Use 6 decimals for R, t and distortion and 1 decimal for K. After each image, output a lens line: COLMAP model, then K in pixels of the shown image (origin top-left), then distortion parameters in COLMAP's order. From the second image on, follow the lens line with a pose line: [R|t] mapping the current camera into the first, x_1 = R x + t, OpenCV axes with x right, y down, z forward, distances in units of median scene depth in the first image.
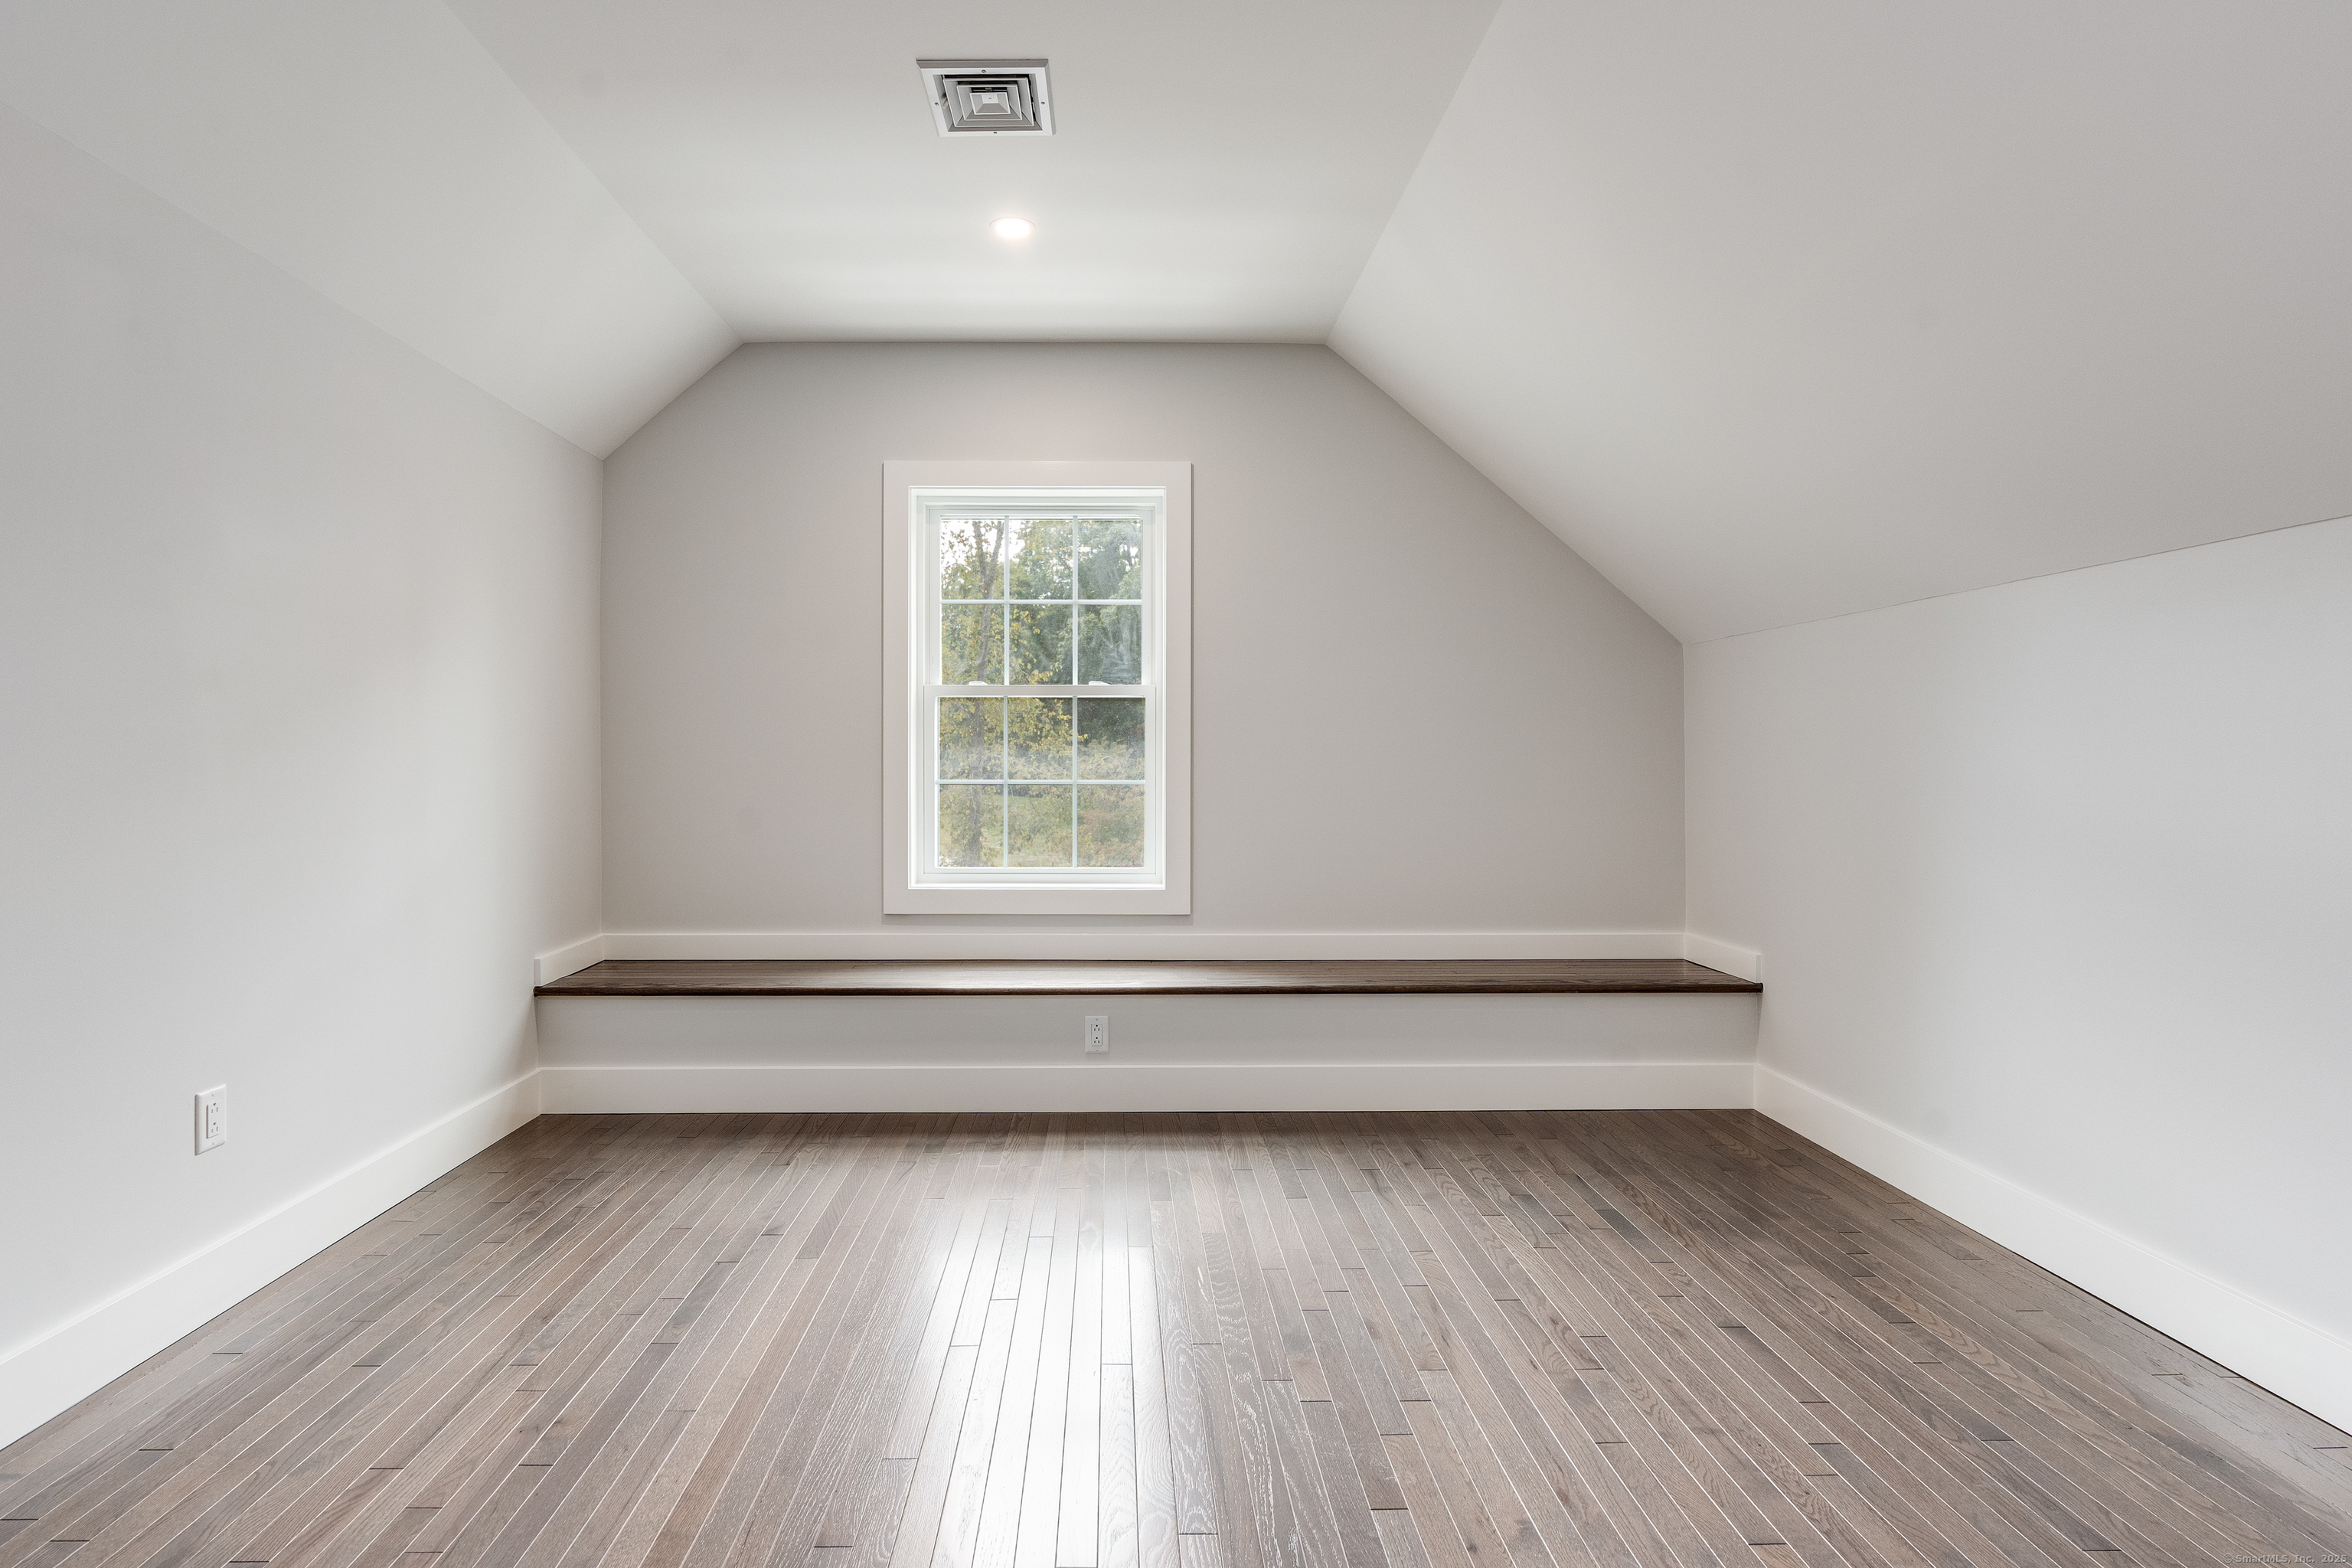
lens RADIAL K [[1107.7, 0, 1188.5], [0, 1107.7, 768.1], [0, 0, 1]] dist [0.000746, 0.000073]
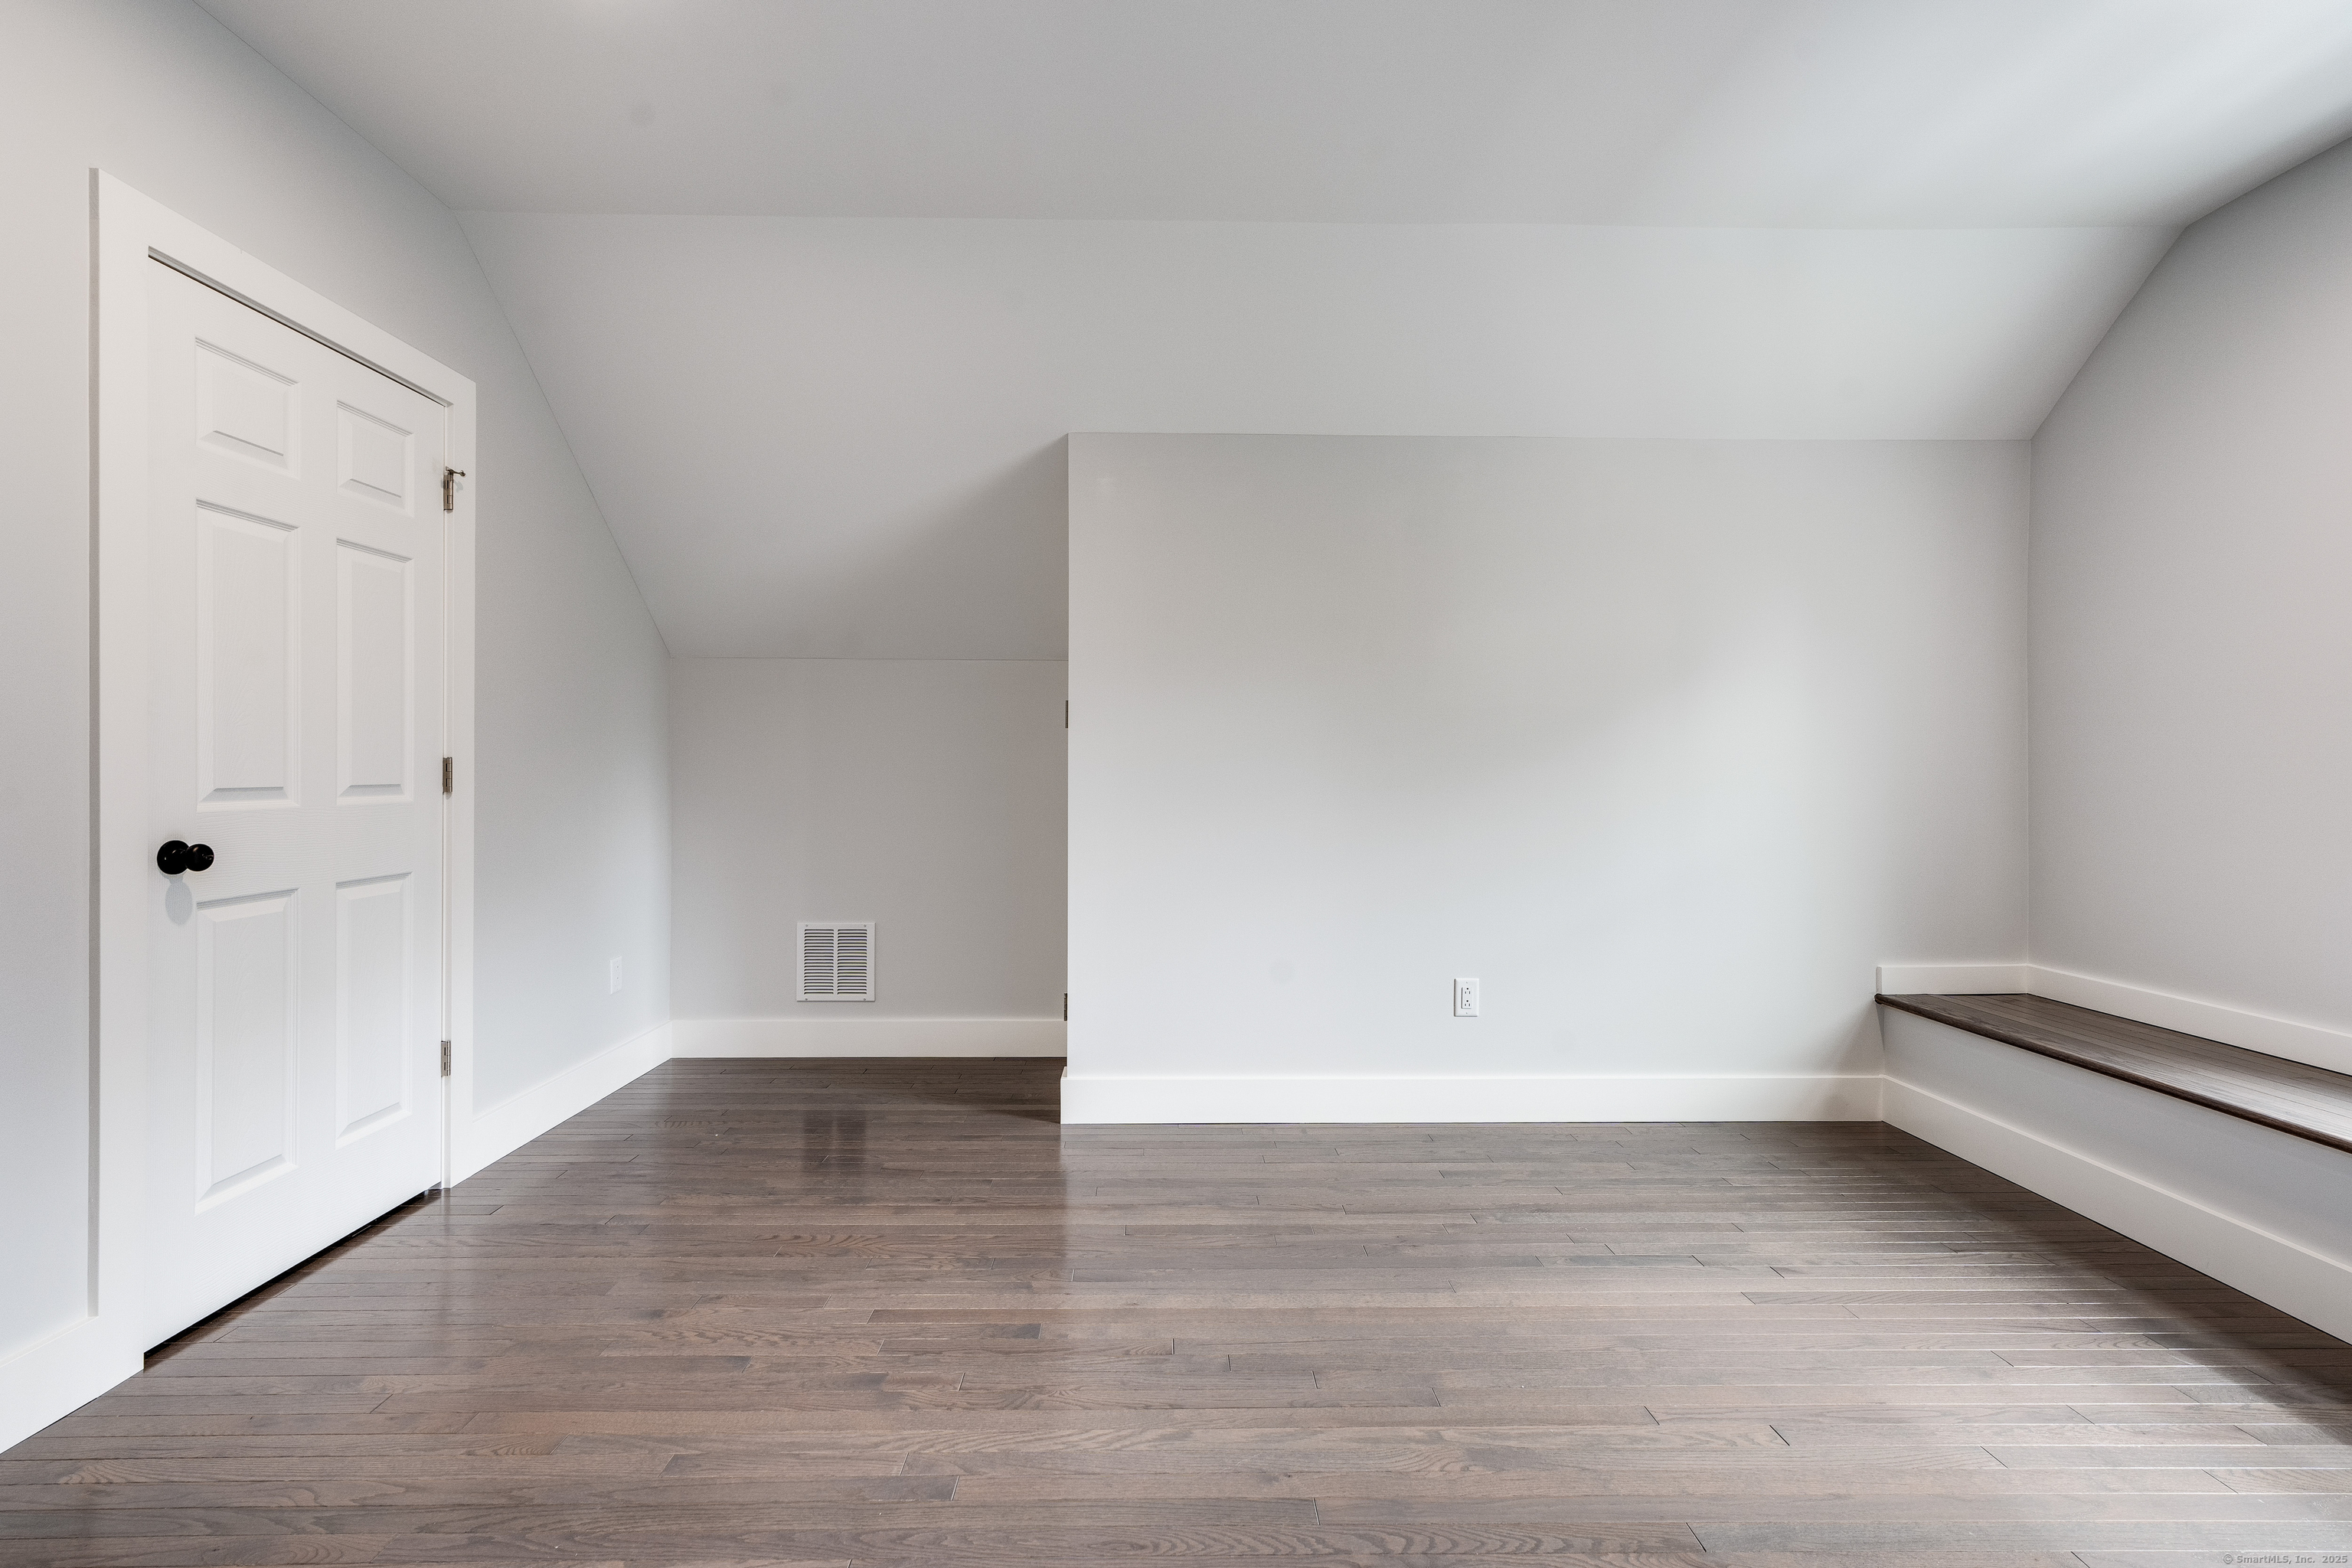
lens RADIAL K [[1107.7, 0, 1188.6], [0, 1107.7, 780.2], [0, 0, 1]] dist [0.000746, 0.000073]
pose [[0.009122, 0.018985, -0.999778, 0.492669], [-0.008854, 0.999782, 0.018904, -0.014157], [0.999919, 0.008680, 0.009288, 0.417923]]
